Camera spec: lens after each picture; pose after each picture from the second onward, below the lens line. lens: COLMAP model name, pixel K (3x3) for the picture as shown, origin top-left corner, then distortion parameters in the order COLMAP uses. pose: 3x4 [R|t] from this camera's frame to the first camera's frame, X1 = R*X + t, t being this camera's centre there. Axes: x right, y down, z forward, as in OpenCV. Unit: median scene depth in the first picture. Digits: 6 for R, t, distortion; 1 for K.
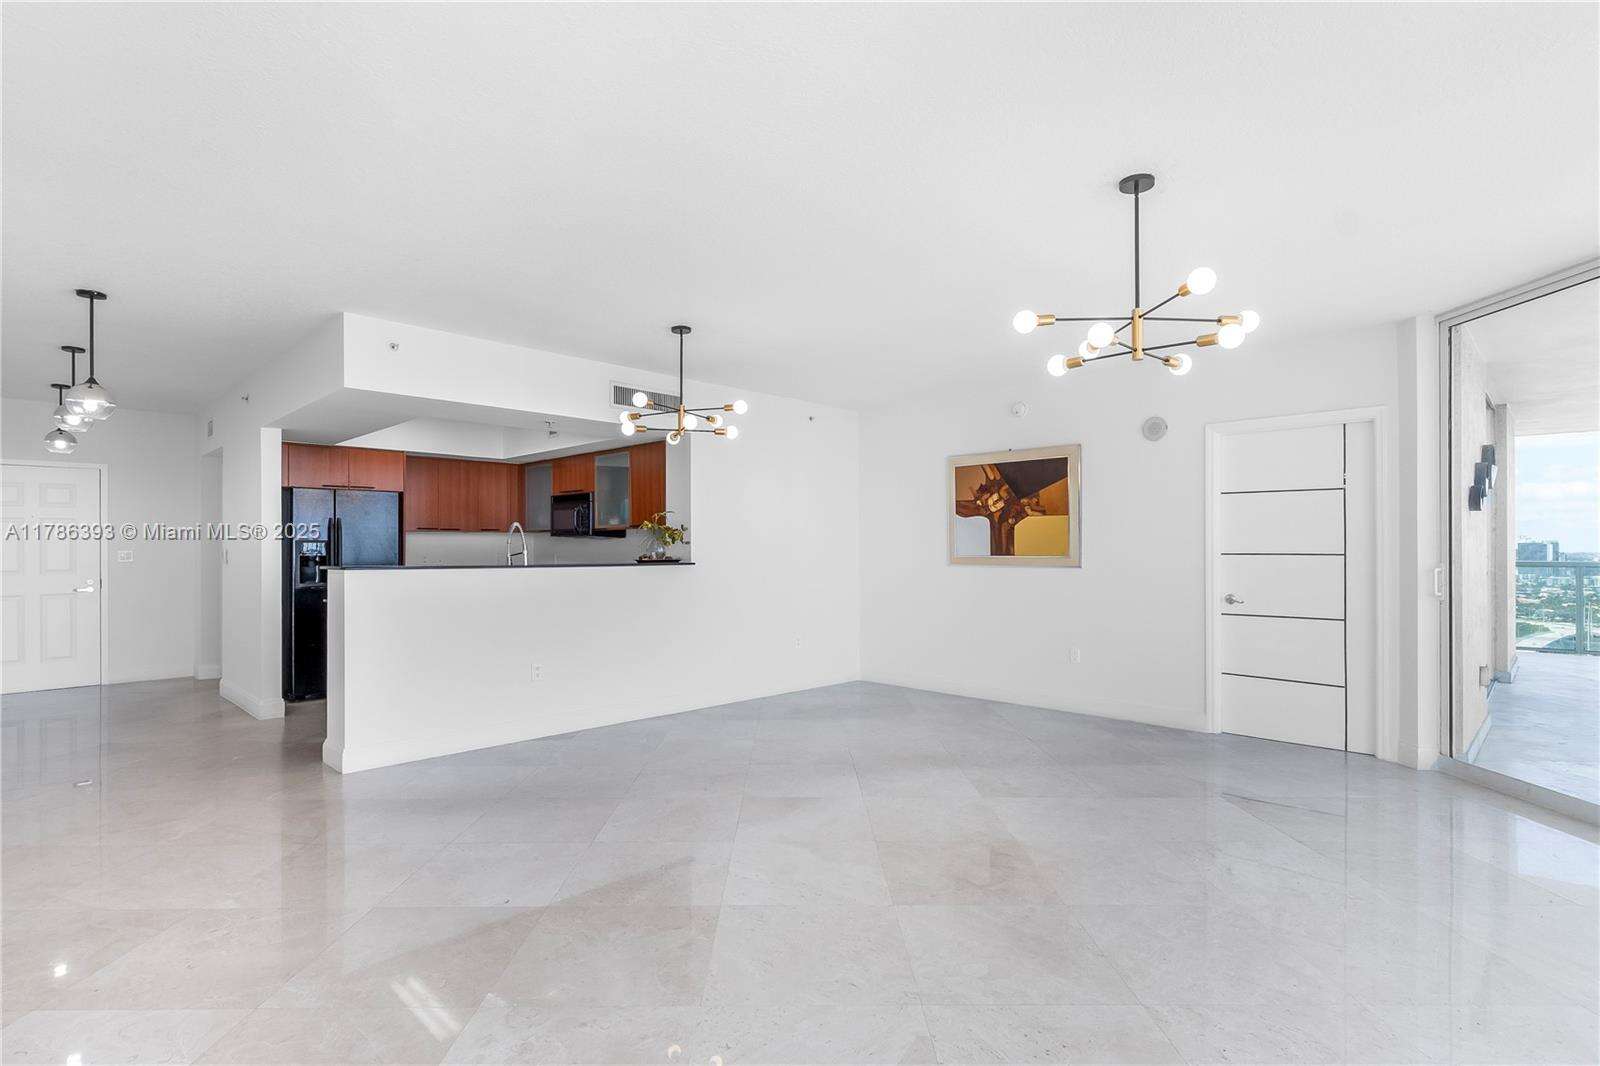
lens RADIAL K [[774.5, 0, 796.9], [0, 774.5, 543.6], [0, 0, 1]] dist [-0.010665, -0.000001]
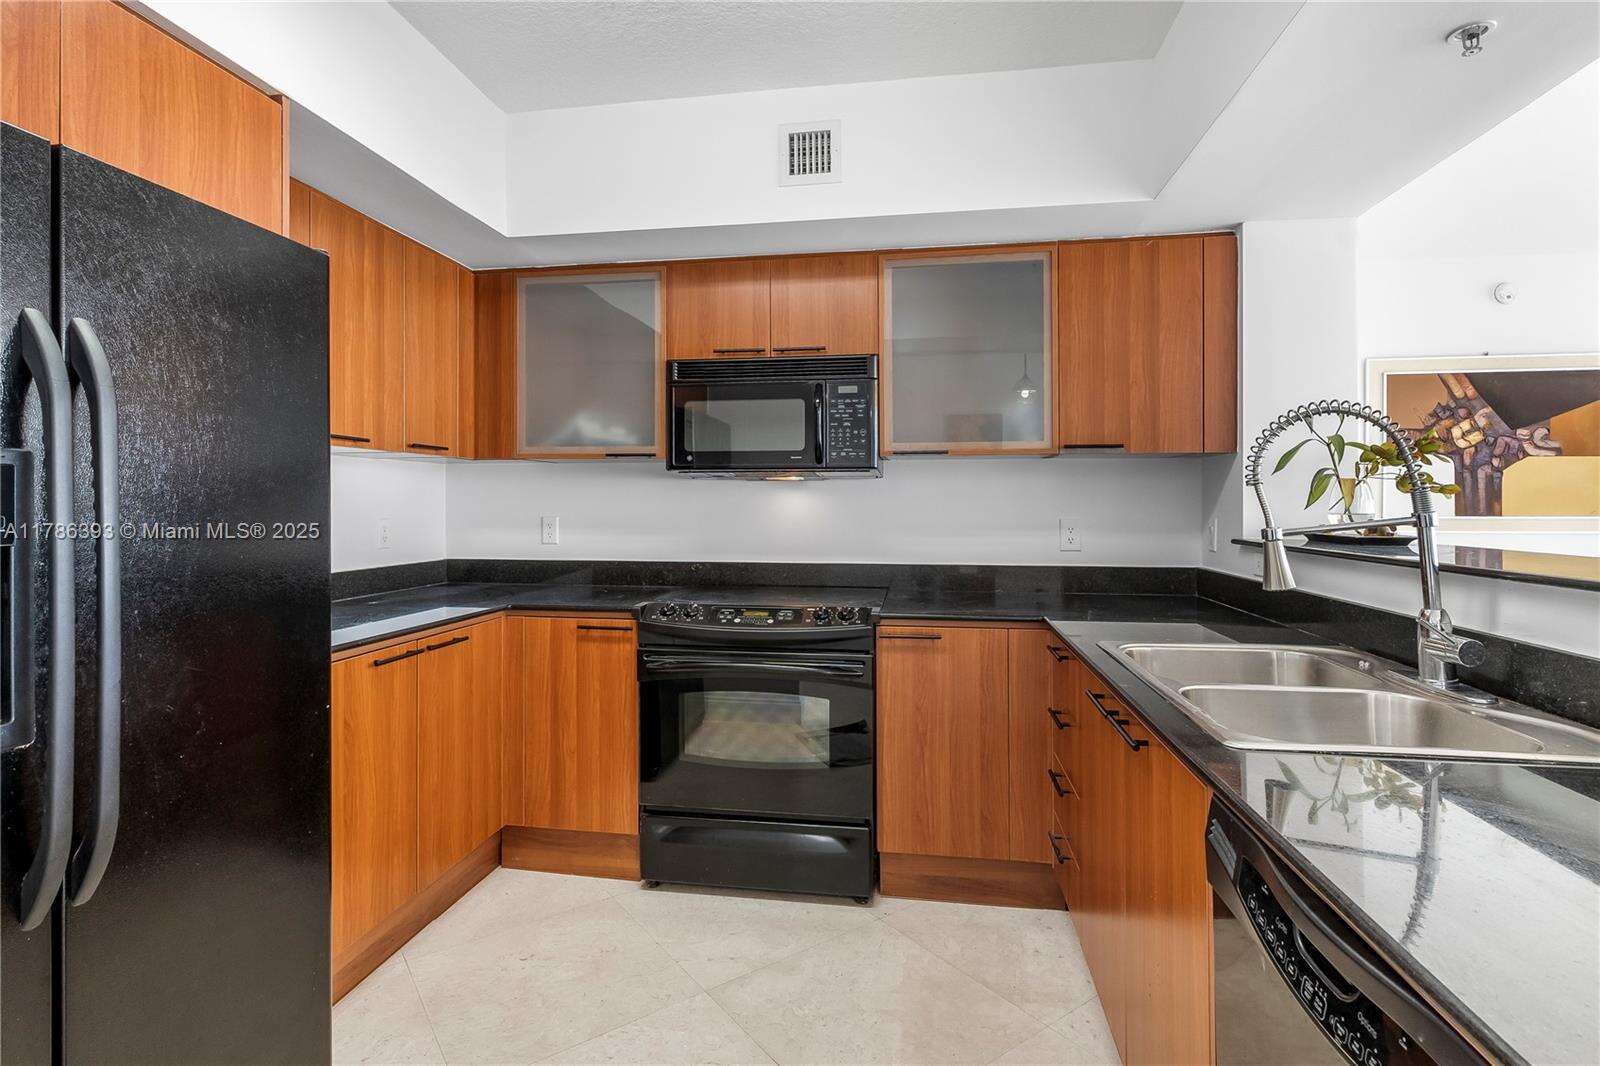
lens RADIAL K [[774.5, 0, 786.8], [0, 774.5, 492.4], [0, 0, 1]] dist [-0.010665, -0.000001]
pose [[0.814418, 0.010146, 0.580190, -0.573268], [-0.006827, 0.999945, -0.007903, 0.004487], [-0.580238, 0.002475, 0.814443, 0.810985]]
